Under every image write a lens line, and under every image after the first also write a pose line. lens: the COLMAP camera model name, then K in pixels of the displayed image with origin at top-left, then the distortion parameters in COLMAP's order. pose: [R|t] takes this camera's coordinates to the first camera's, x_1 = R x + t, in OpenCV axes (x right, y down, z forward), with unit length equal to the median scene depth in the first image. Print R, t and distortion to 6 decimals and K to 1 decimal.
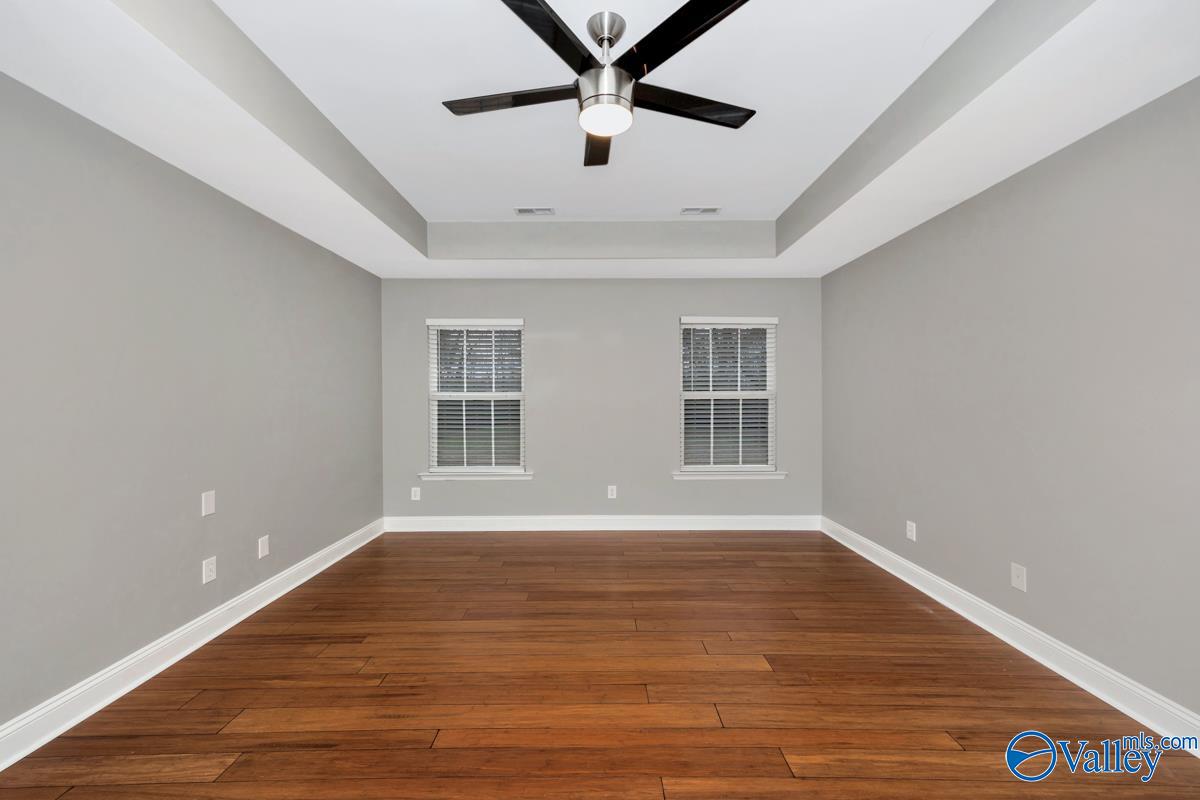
lens RADIAL K [[465.3, 0, 598.5], [0, 465.3, 400.9], [0, 0, 1]] dist [0.003528, -0.000993]
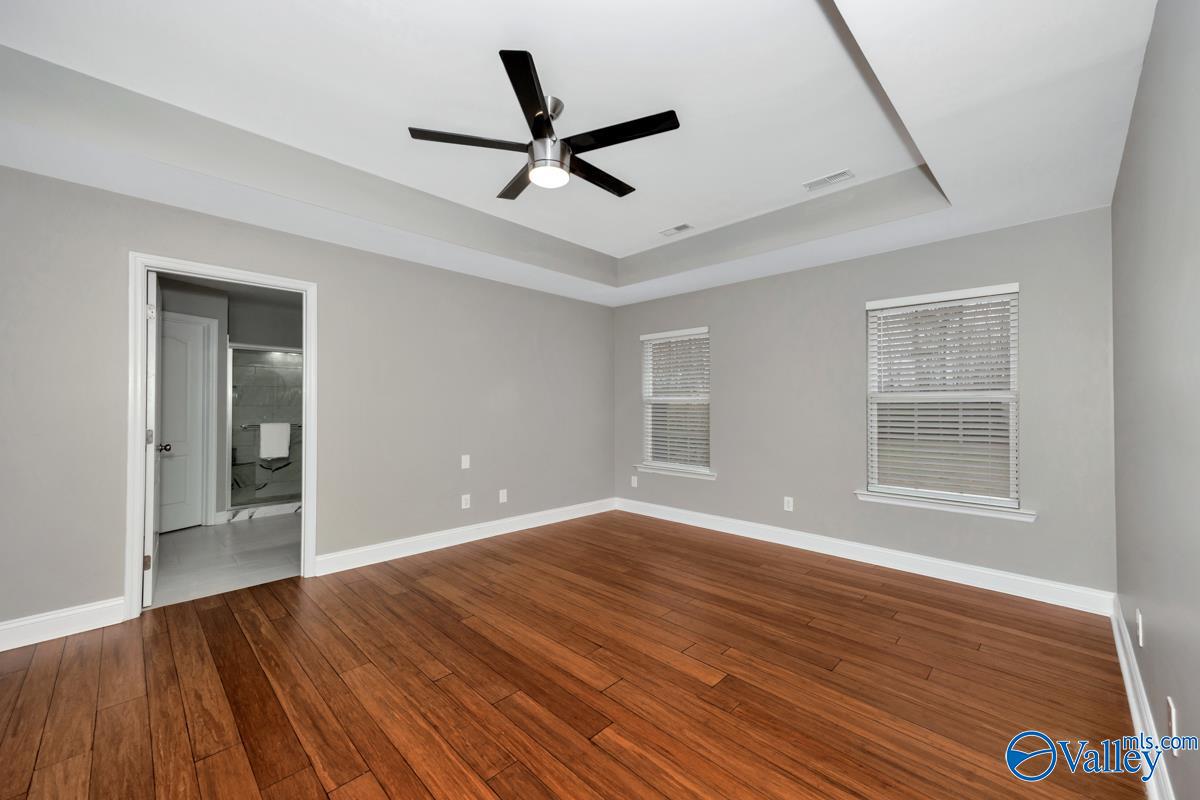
lens RADIAL K [[465.3, 0, 594.1], [0, 465.3, 402.2], [0, 0, 1]] dist [0.003528, -0.000993]
pose [[0.714993, 0.001353, -0.699131, 0.597415], [-0.013090, 0.999849, -0.011453, 0.015966], [0.699009, 0.017341, 0.714902, 0.108736]]
